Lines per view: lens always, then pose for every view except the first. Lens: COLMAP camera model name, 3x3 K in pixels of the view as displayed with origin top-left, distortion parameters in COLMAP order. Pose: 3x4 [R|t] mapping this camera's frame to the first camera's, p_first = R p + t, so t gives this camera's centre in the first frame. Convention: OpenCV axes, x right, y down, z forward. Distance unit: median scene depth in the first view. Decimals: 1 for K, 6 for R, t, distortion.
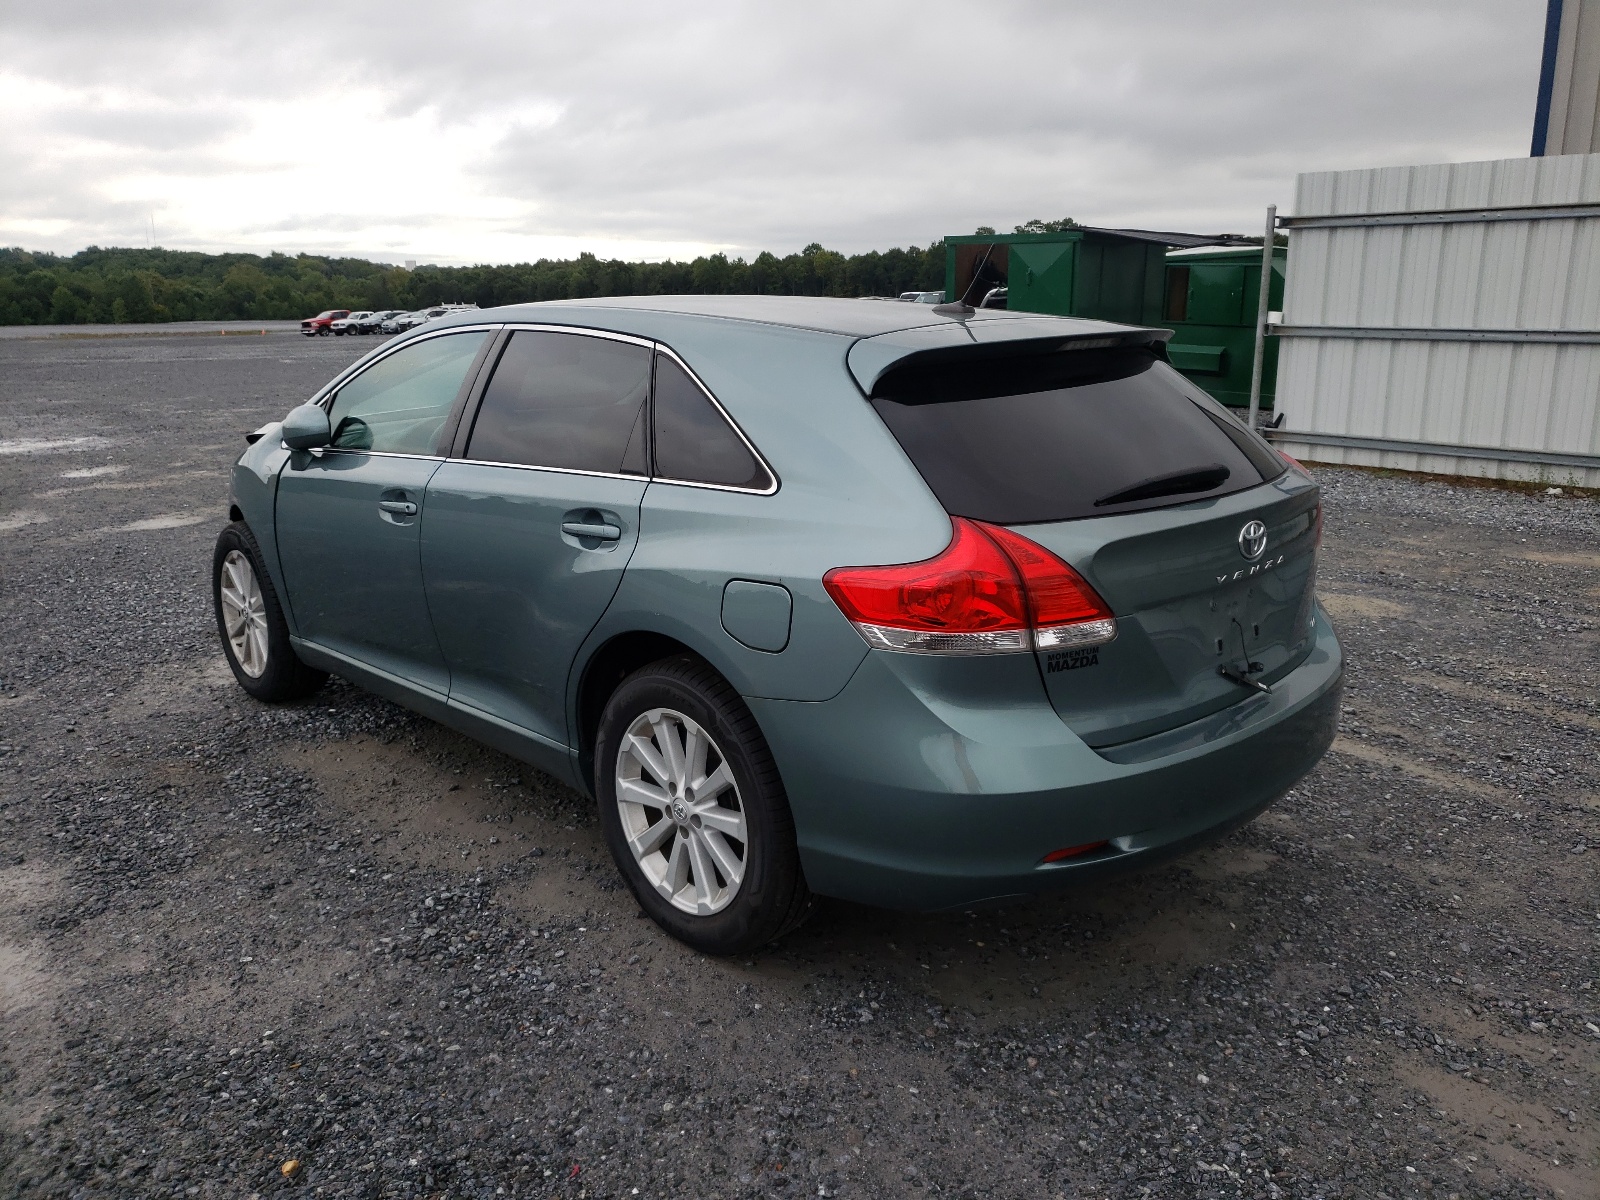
lens RADIAL K [[1240.2, 0, 800.0], [0, 1240.2, 600.0], [0, 0, 1]] dist [0.001912, 0.001139]
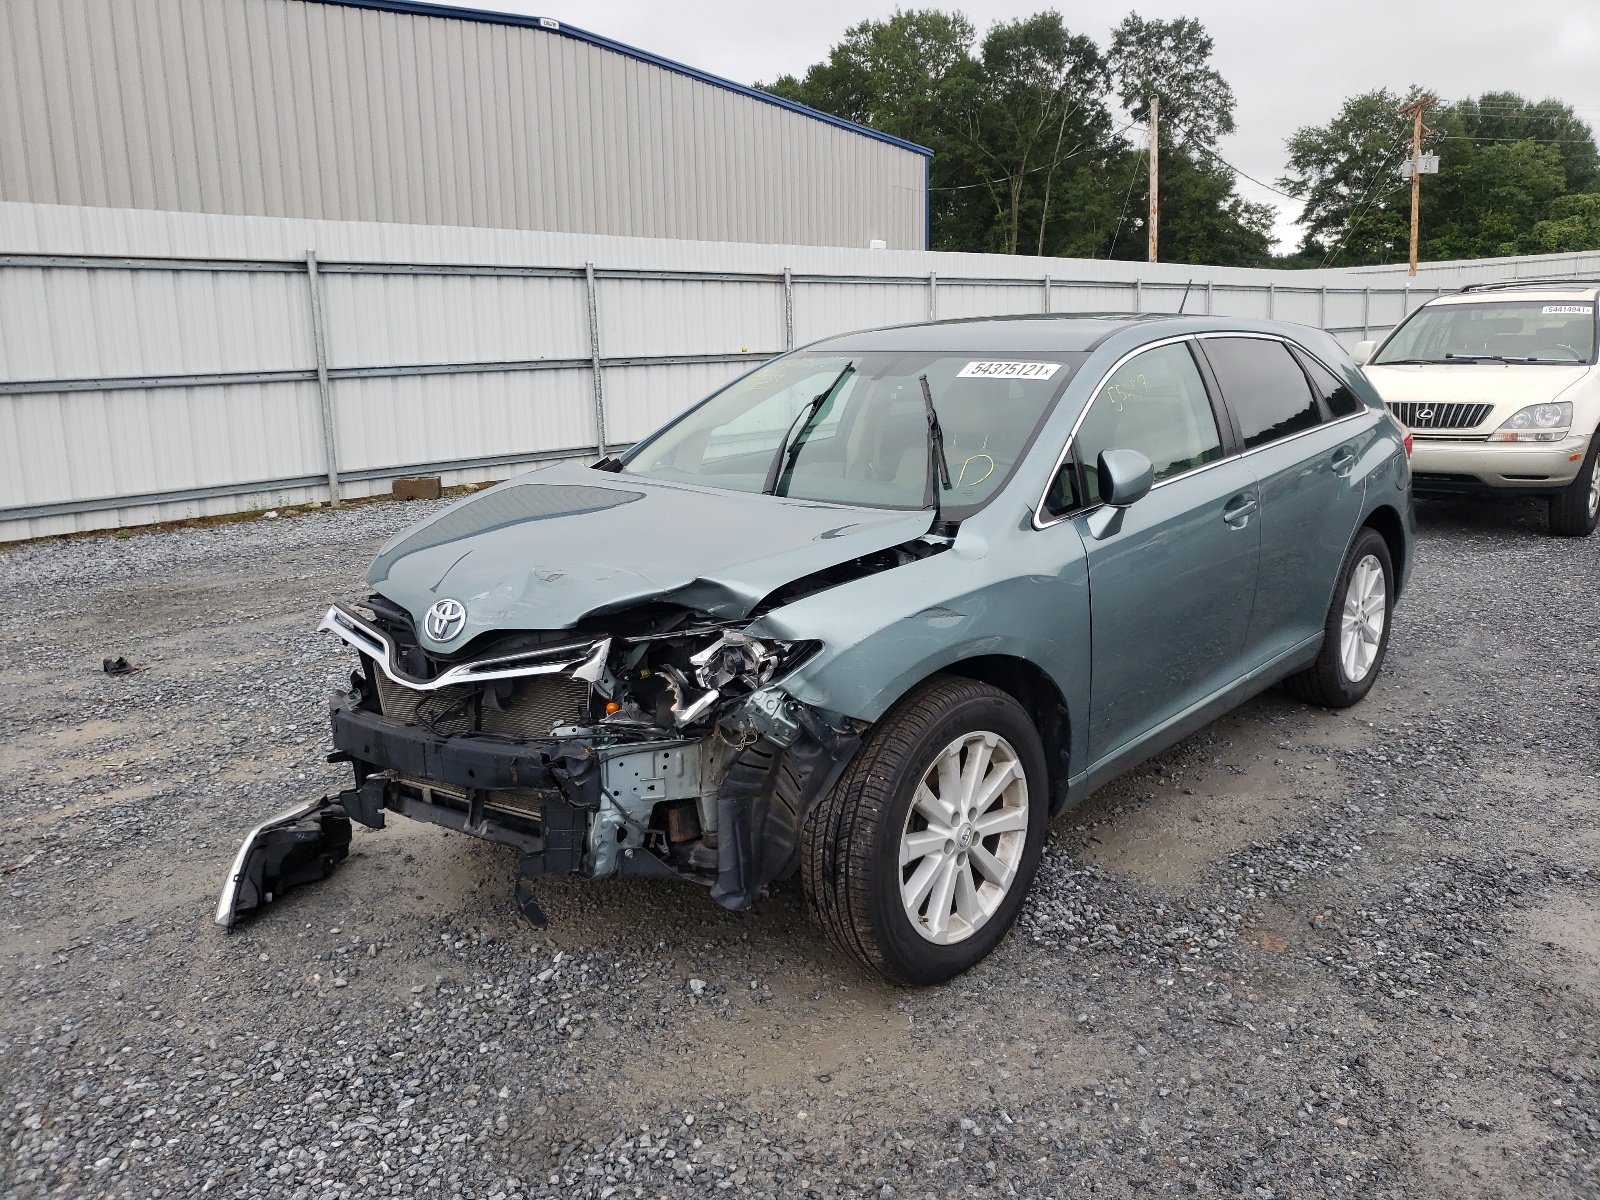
lens RADIAL K [[1290.9, 0, 800.0], [0, 1290.9, 600.0], [0, 0, 1]] dist [-0.001375, -0.000263]
pose [[-0.102528, -0.195540, 0.975322, -0.580500], [0.256389, 0.942165, 0.215844, -0.142495], [-0.961120, 0.272192, -0.046464, 0.613017]]
